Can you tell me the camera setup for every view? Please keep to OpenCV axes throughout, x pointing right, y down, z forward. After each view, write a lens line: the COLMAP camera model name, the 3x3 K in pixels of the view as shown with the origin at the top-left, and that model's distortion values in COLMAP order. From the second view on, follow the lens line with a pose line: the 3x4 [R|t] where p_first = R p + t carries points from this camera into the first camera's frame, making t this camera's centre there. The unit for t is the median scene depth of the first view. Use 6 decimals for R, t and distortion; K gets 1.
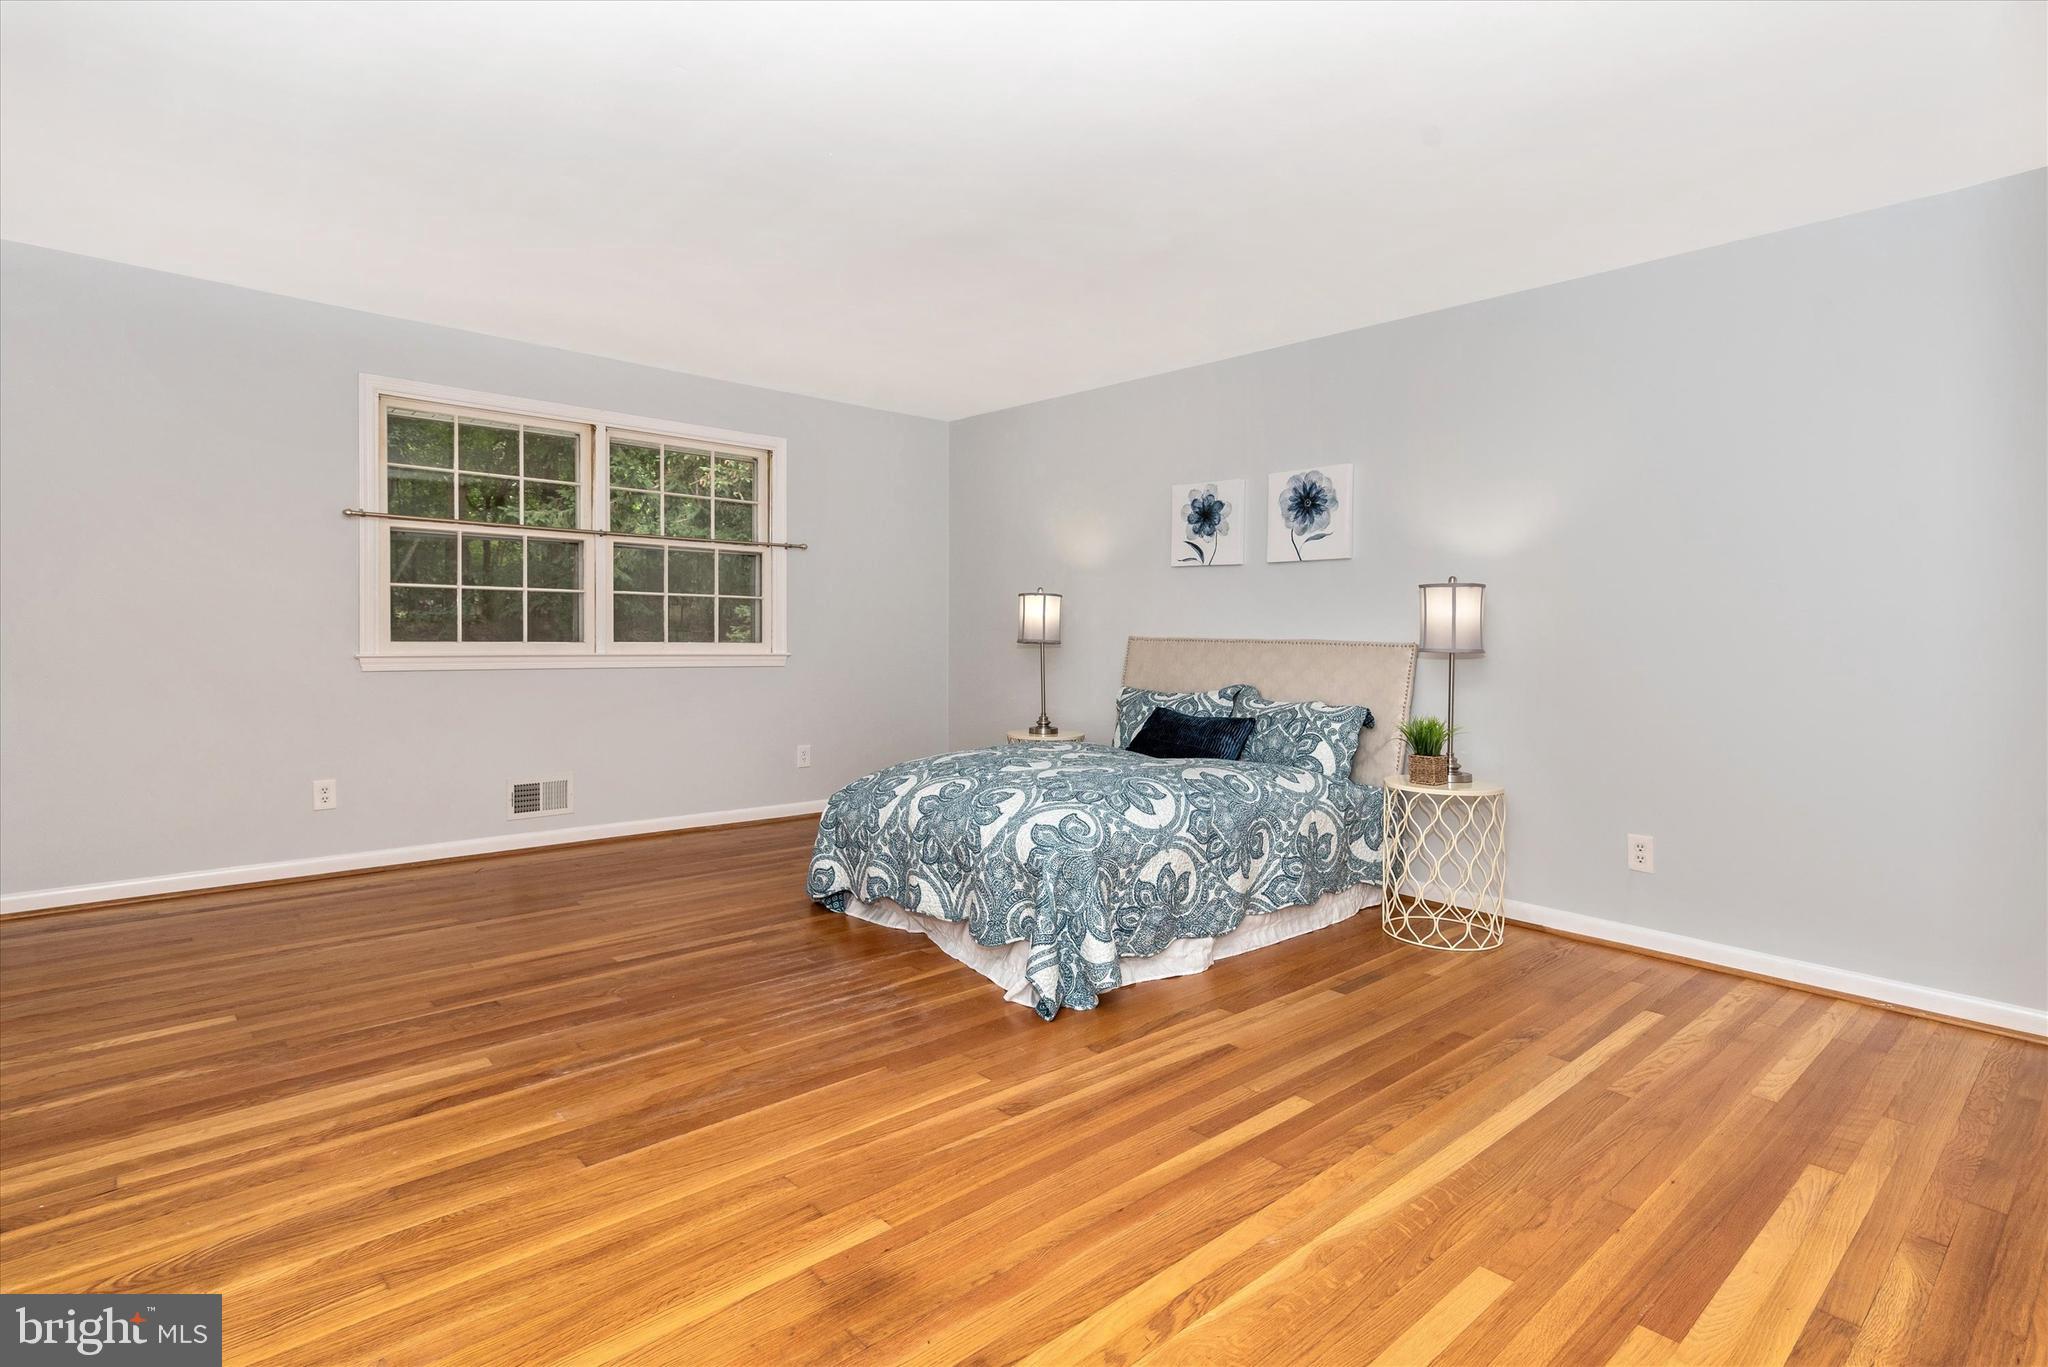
lens RADIAL K [[1003.5, 0, 1008.0], [0, 1003.5, 653.6], [0, 0, 1]] dist [0.021841, -0.000121]
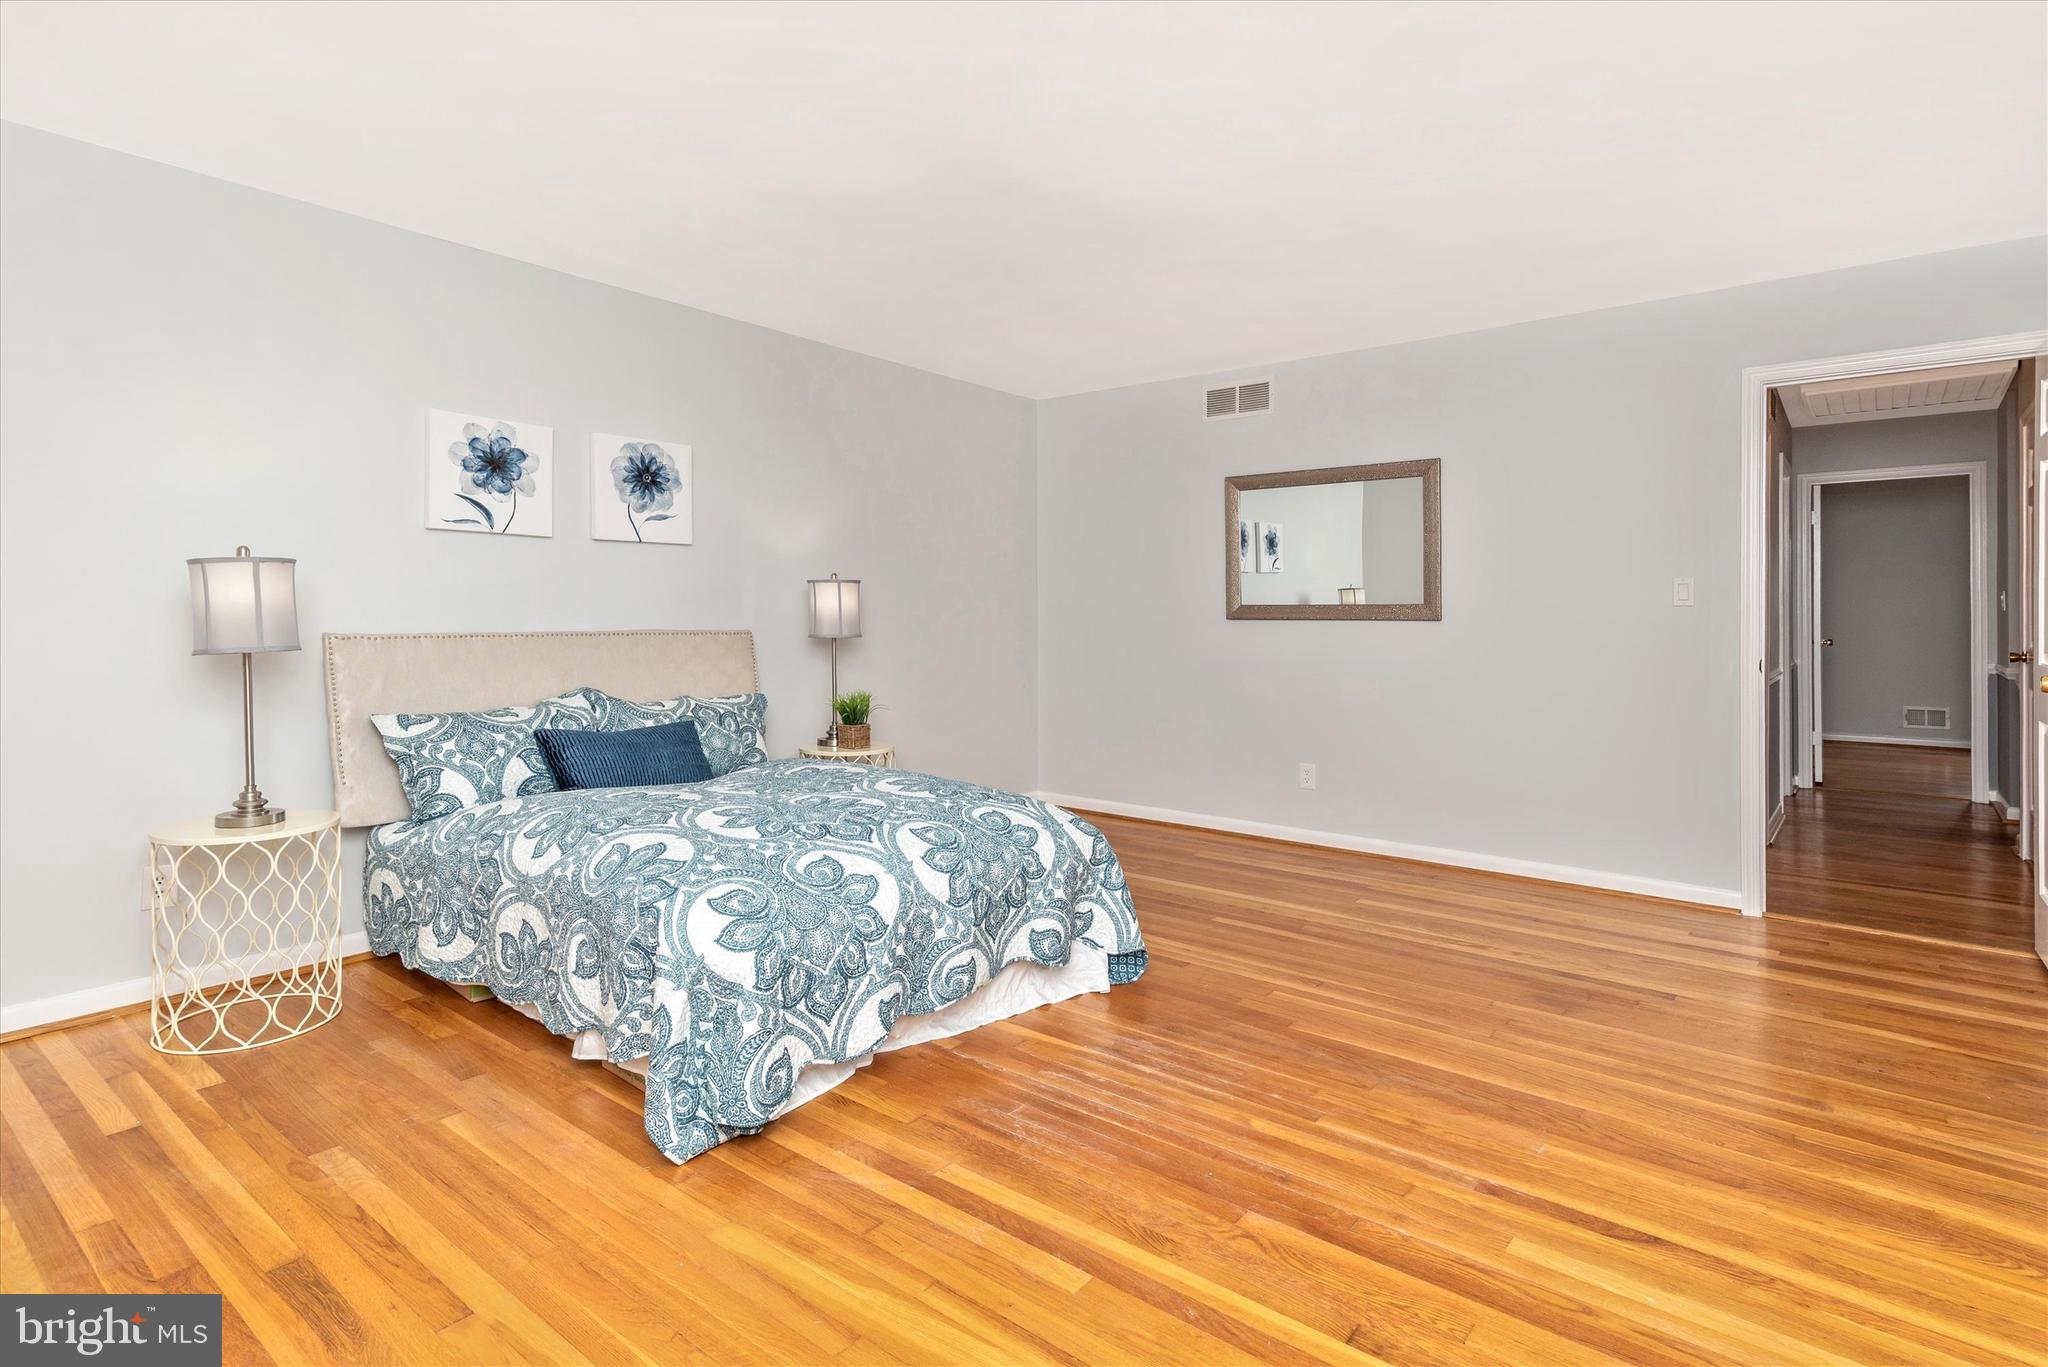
lens RADIAL K [[1064.9, 0, 1026.5], [0, 1064.9, 590.3], [0, 0, 1]] dist [-0.000343, -0.007402]
pose [[-0.167778, 0.025104, 0.985505, -0.692266], [0.033303, 0.999249, -0.019785, -0.020858], [-0.985262, 0.029501, -0.168488, 0.841836]]
